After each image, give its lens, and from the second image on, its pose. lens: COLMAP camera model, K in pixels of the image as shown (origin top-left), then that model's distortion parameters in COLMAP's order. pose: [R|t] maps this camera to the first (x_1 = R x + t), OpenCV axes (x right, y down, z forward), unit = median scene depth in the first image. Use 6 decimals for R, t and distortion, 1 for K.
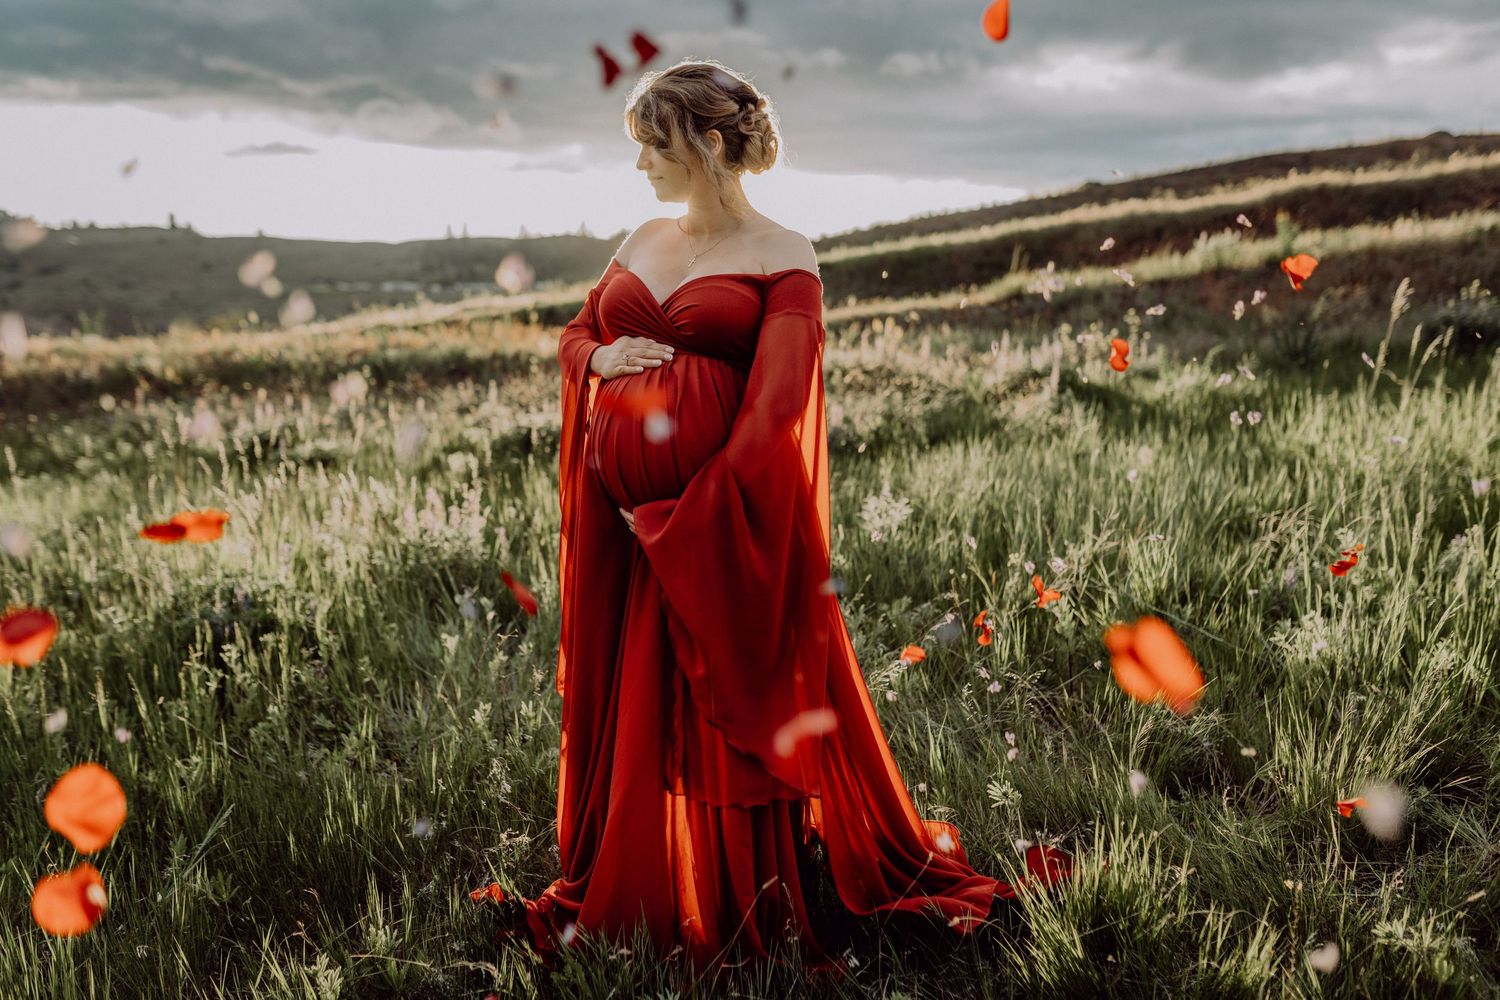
lens RADIAL K [[1404.9, 0, 743.0], [0, 1404.9, 501.2], [0, 0, 1]] dist [0.001674, -0.003080]
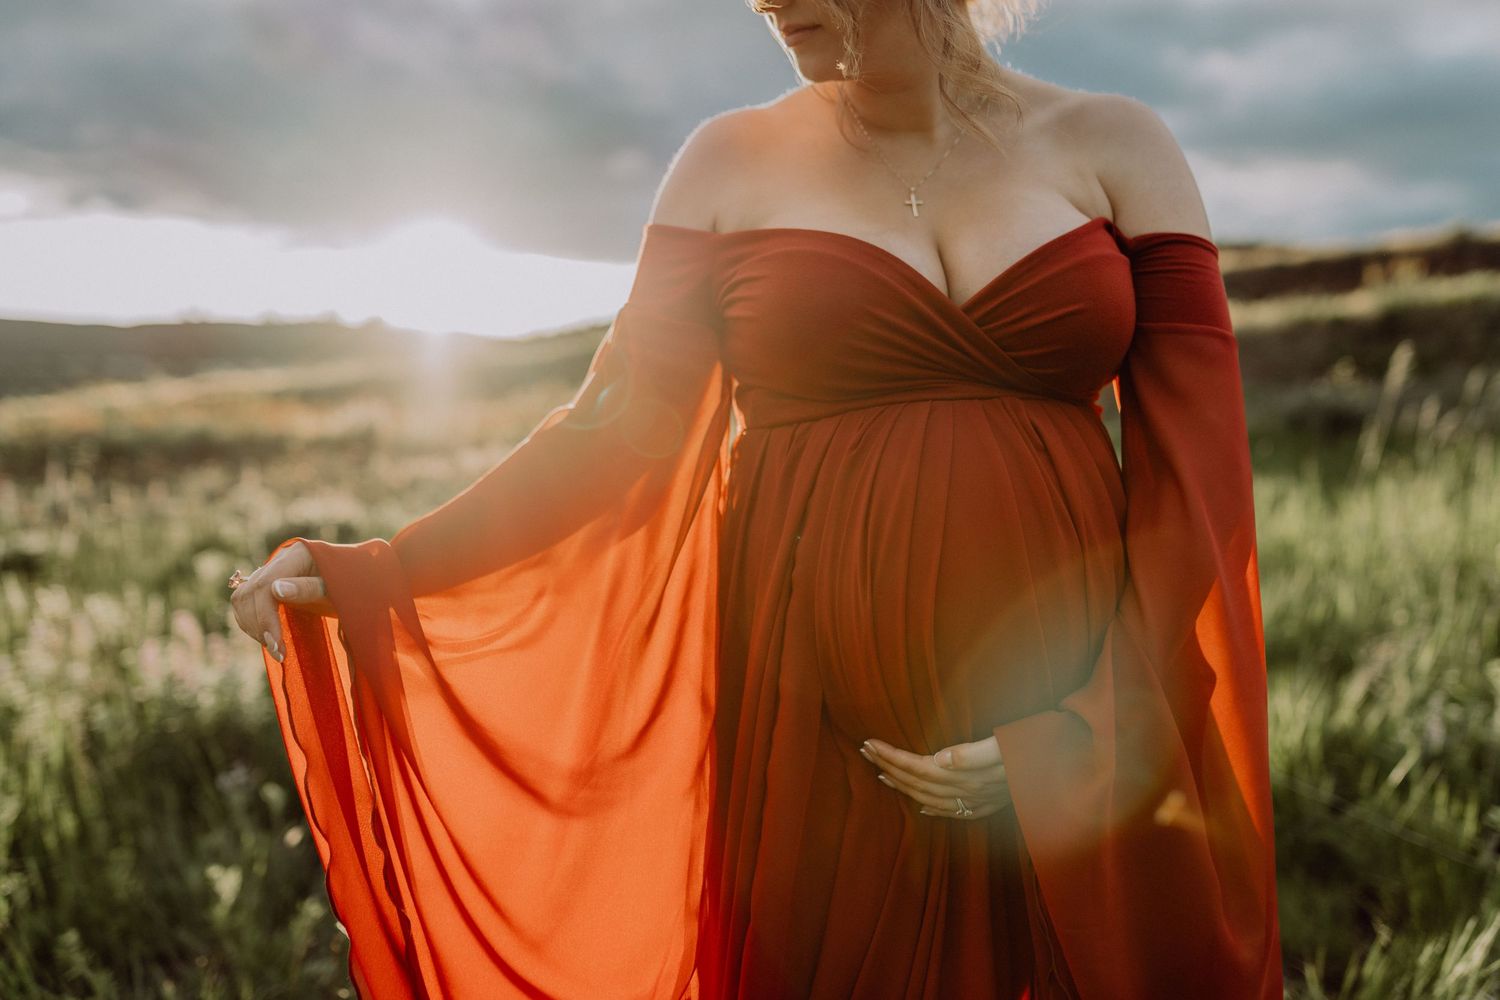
lens RADIAL K [[1344.6, 0, 750.0], [0, 1344.6, 500.0], [0, 0, 1]] dist [0.006579, 0.004374]
pose [[0.981264, 0.001588, 0.192660, -0.068799], [0.010224, 0.998128, -0.060300, -0.021391], [-0.192395, 0.061140, 0.979411, 0.264259]]
